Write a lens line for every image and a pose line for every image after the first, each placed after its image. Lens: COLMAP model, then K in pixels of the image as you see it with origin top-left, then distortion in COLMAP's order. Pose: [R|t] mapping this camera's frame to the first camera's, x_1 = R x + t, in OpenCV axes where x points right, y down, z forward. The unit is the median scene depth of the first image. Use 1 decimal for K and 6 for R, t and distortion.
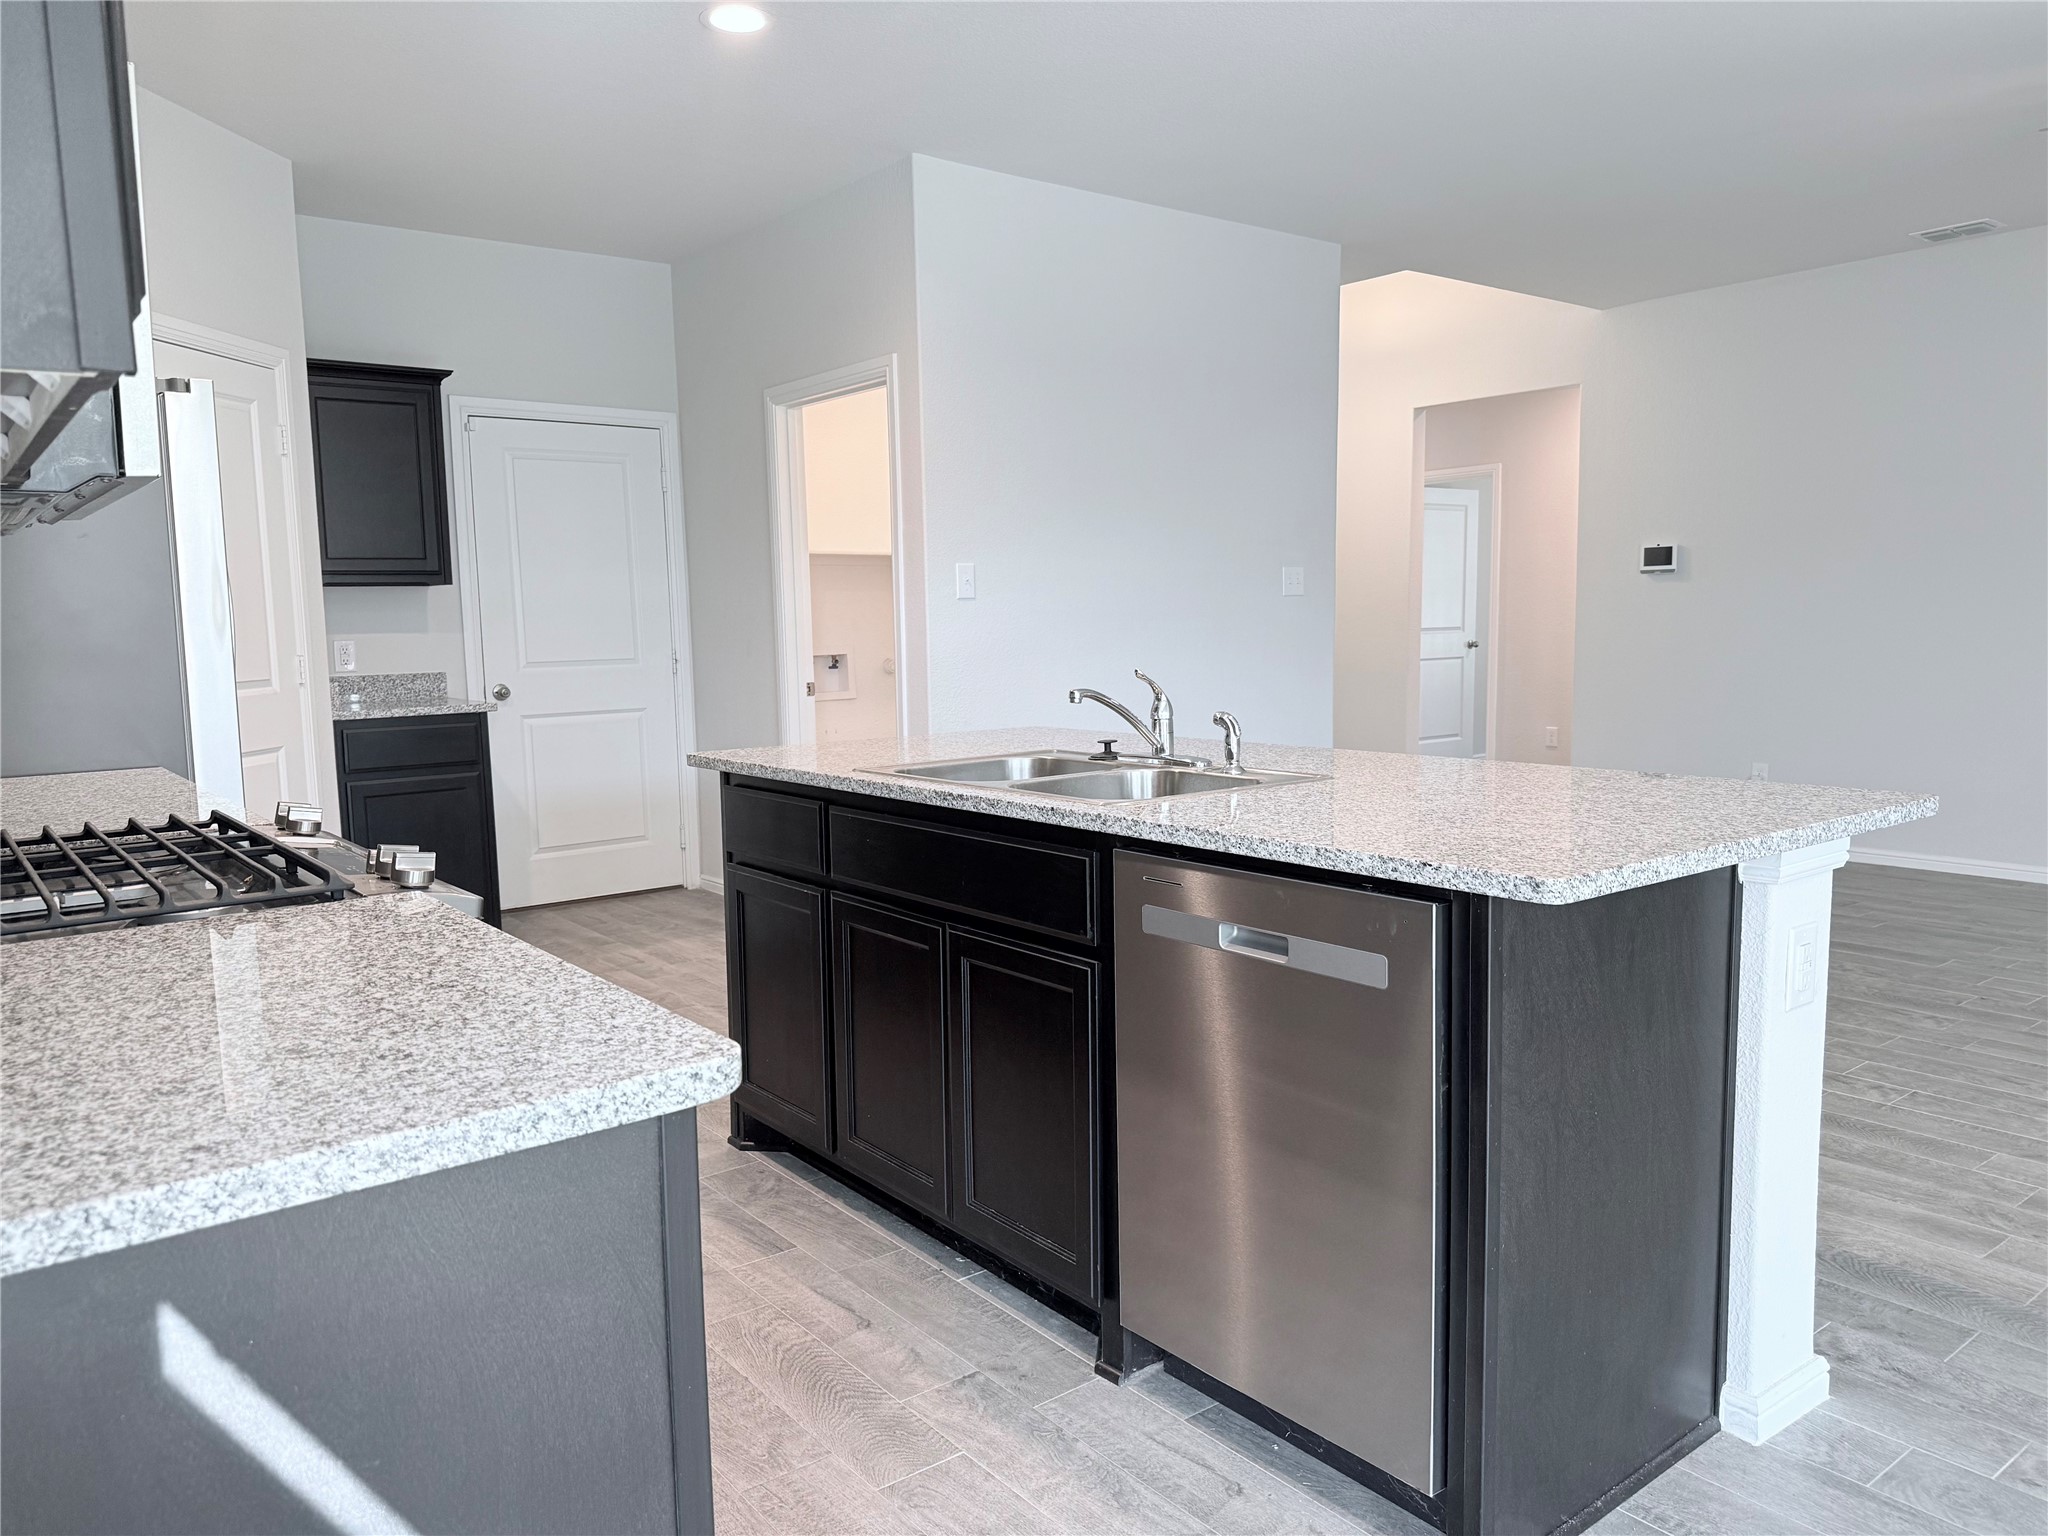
lens RADIAL K [[1436.3, 0, 1030.9], [0, 1436.3, 775.6], [0, 0, 1]] dist [0.063644, -0.082172]
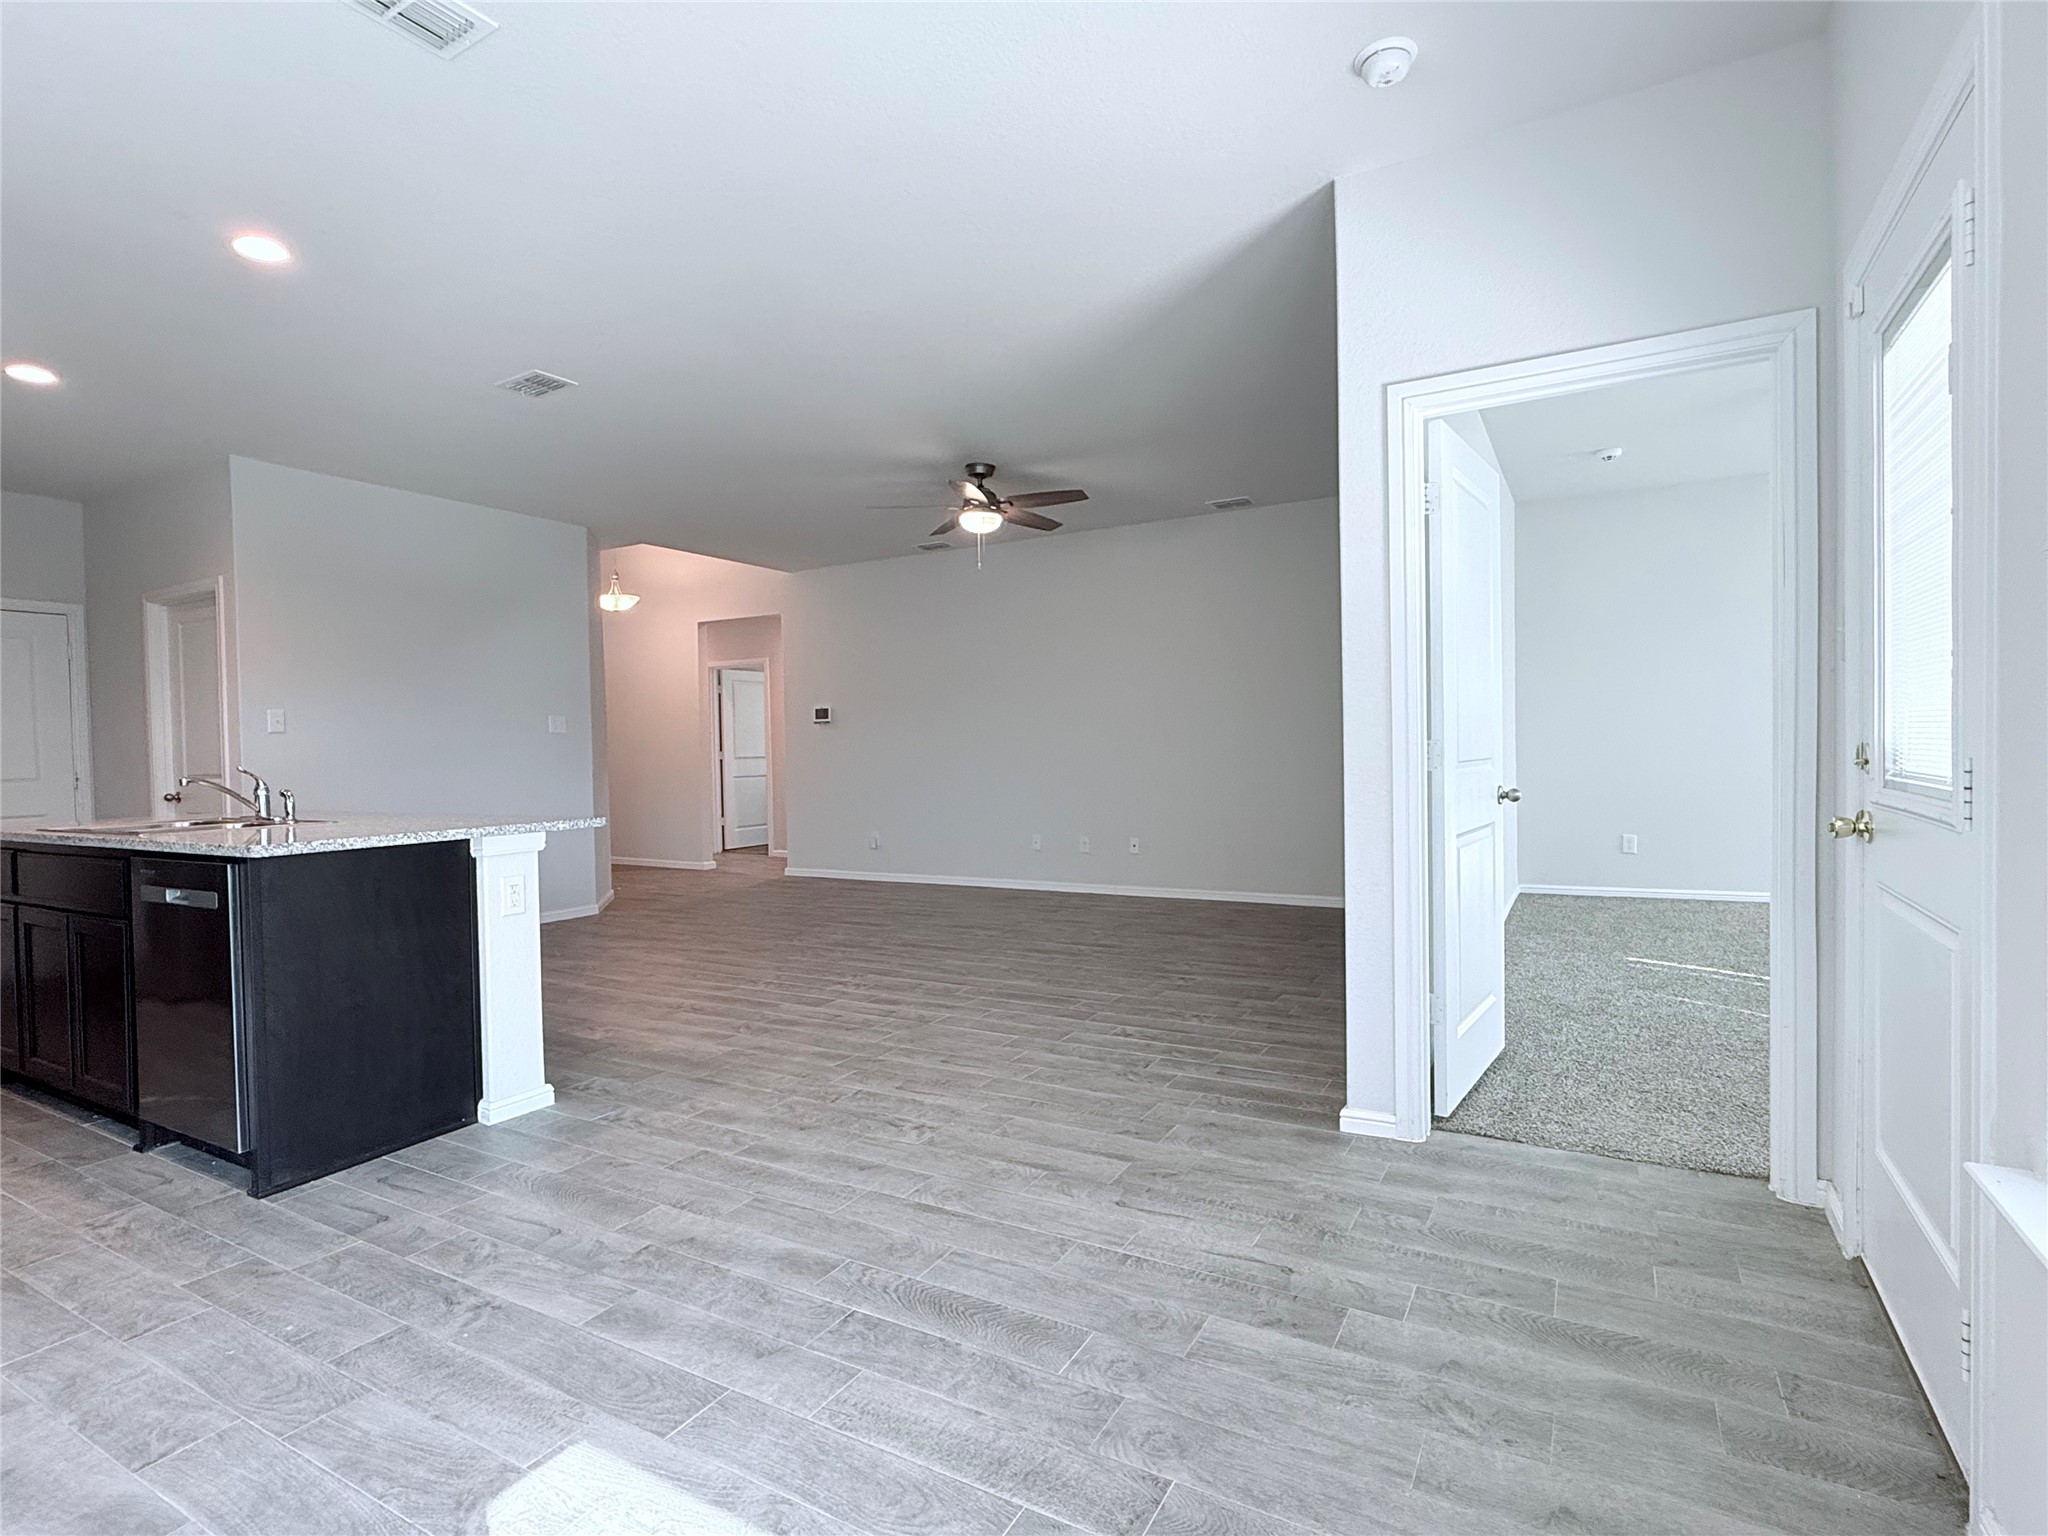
lens RADIAL K [[1016.7, 0, 1030.2], [0, 1016.7, 772.2], [0, 0, 1]] dist [-0.011432, -0.000089]
pose [[0.921122, -0.012008, 0.389089, 0.252615], [0.048821, 0.995196, -0.084863, 0.044087], [-0.386200, 0.097165, 0.917283, -0.268864]]
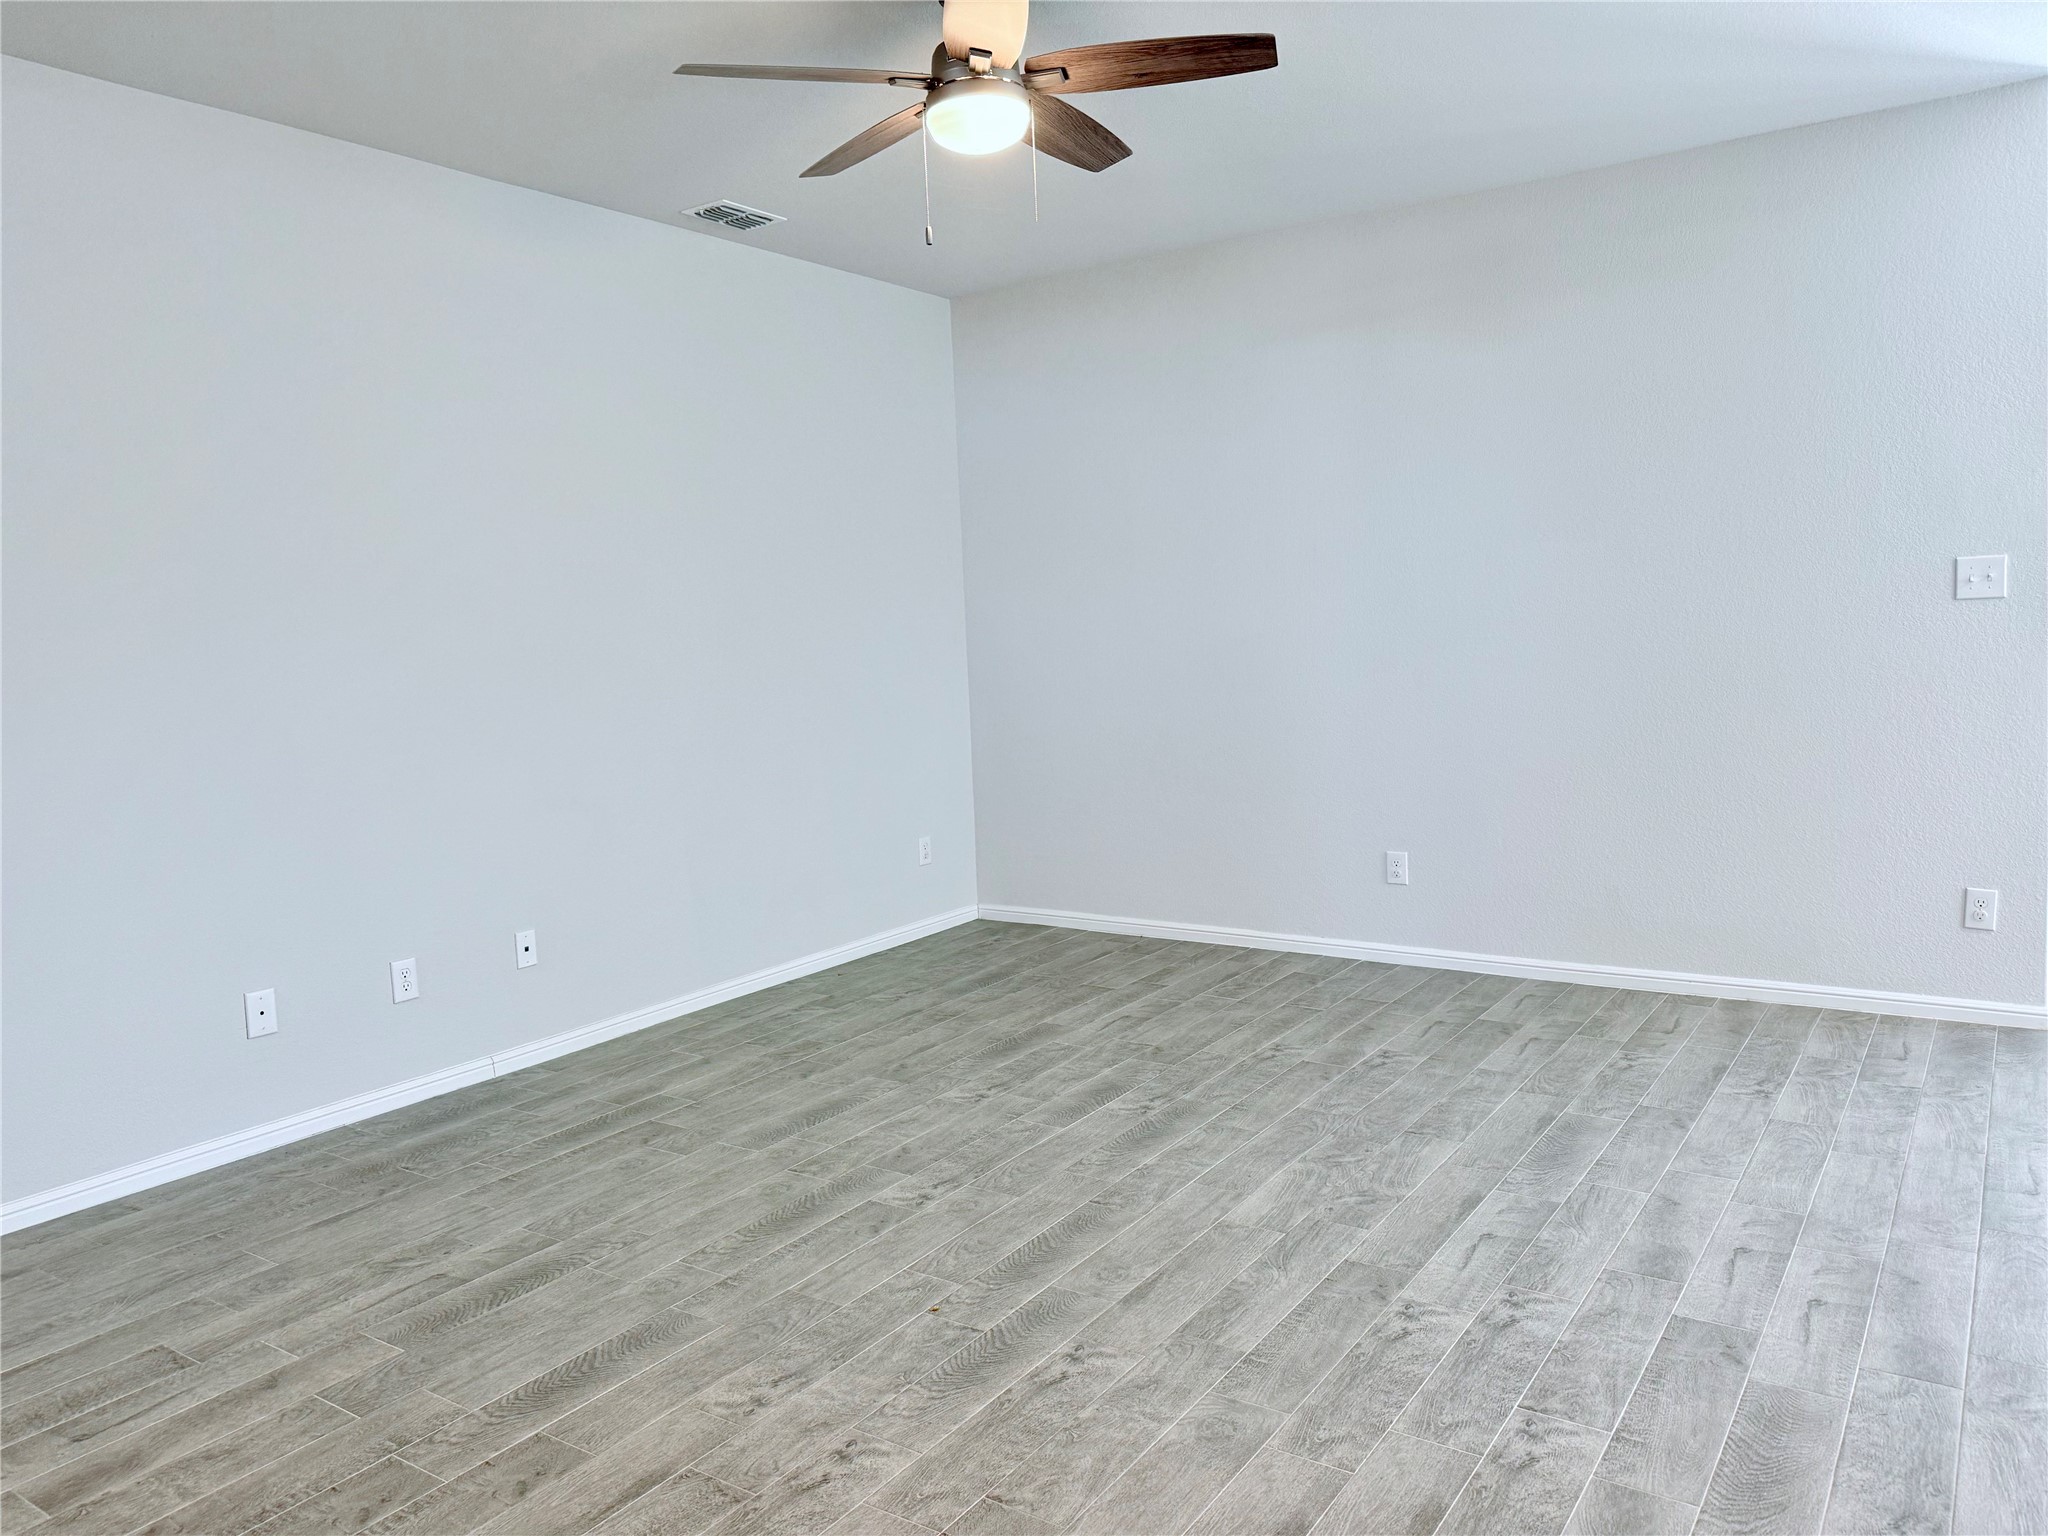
lens RADIAL K [[1436.3, 0, 1035.9], [0, 1436.3, 777.1], [0, 0, 1]] dist [0.063644, -0.082172]
pose [[-0.304103, -0.070880, 0.949999, 0.042138], [0.155324, 0.980195, 0.122853, -0.119643], [-0.939891, 0.184917, -0.287071, 0.885920]]
